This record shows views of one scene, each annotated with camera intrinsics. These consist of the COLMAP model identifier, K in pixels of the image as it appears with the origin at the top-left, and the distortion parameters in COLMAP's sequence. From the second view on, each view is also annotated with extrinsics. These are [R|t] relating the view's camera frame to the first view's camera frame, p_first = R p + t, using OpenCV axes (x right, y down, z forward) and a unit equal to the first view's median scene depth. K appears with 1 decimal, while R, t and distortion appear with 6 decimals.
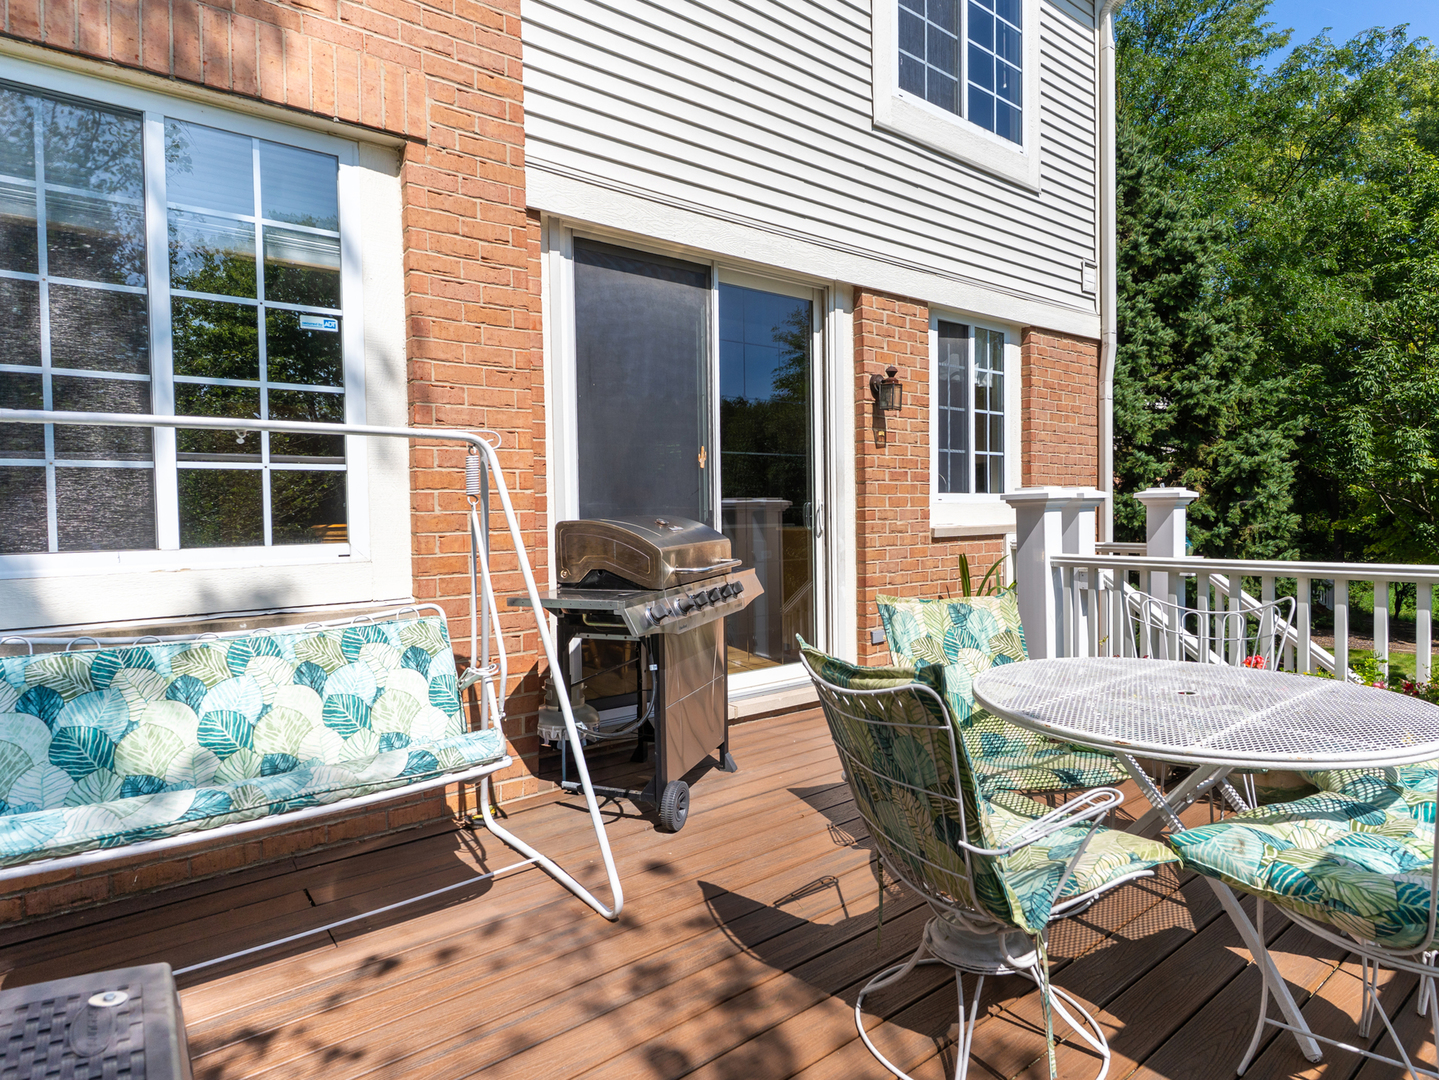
lens RADIAL K [[792.5, 0, 704.9], [0, 792.5, 535.3], [0, 0, 1]] dist [-0.002796, 0.001072]
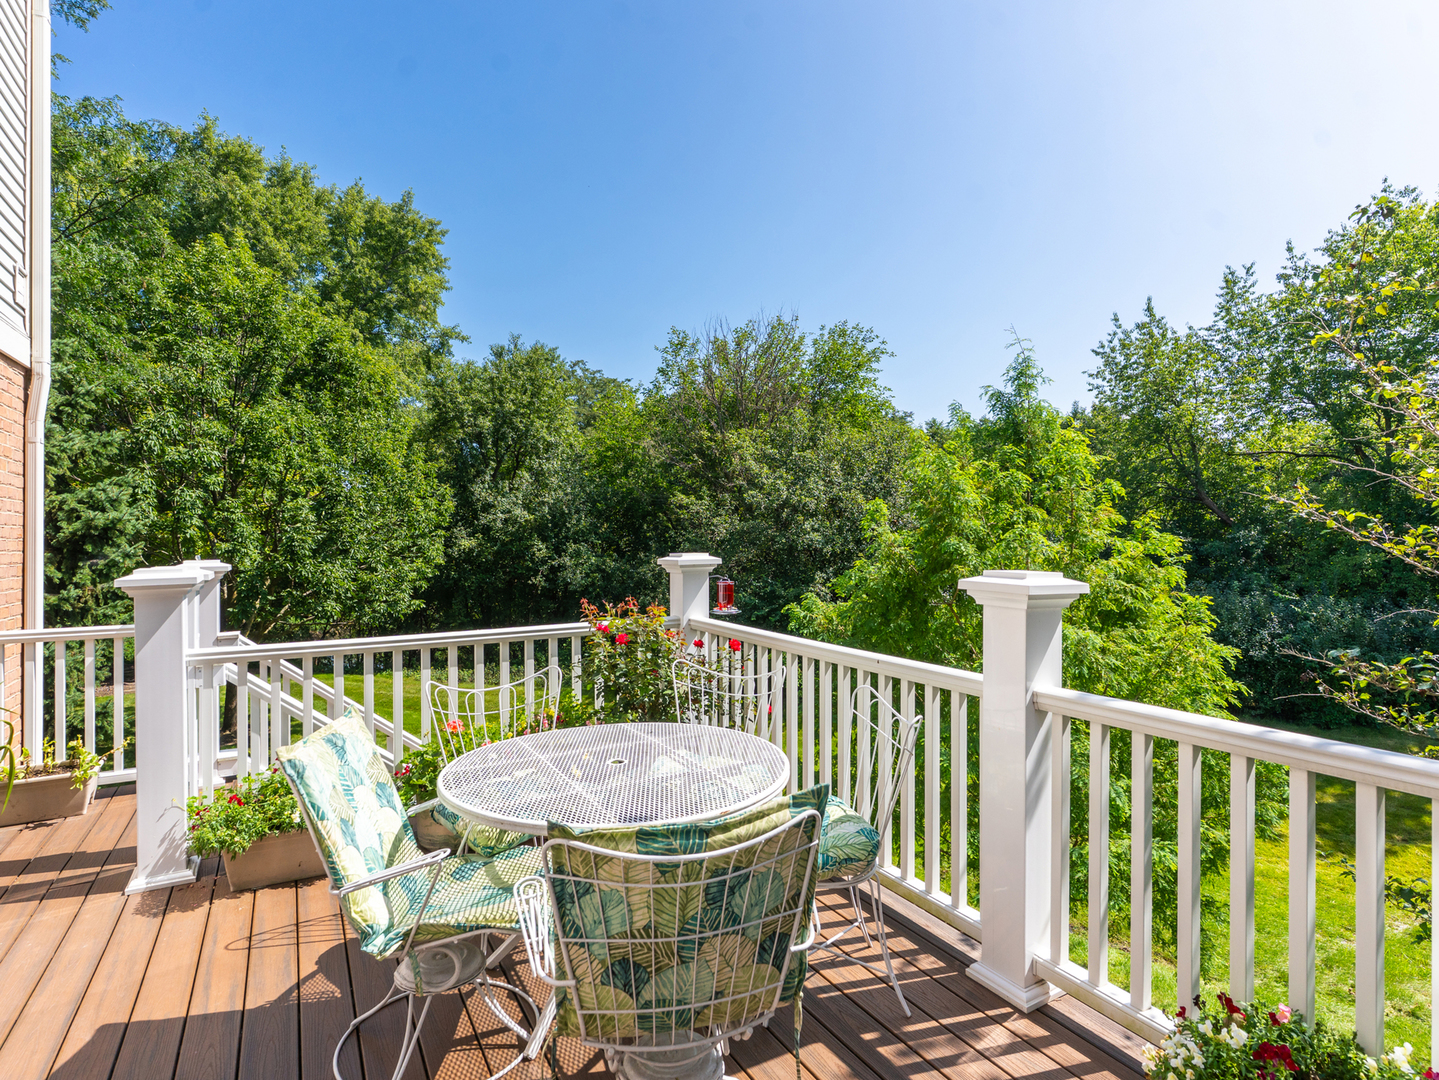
lens RADIAL K [[792.5, 0, 714.2], [0, 792.5, 540.1], [0, 0, 1]] dist [-0.002796, 0.001072]
pose [[0.161597, 0.011833, 0.986786, -0.140252], [0.037340, 0.999139, -0.018096, -0.028166], [-0.986150, 0.039771, 0.161016, 0.164688]]
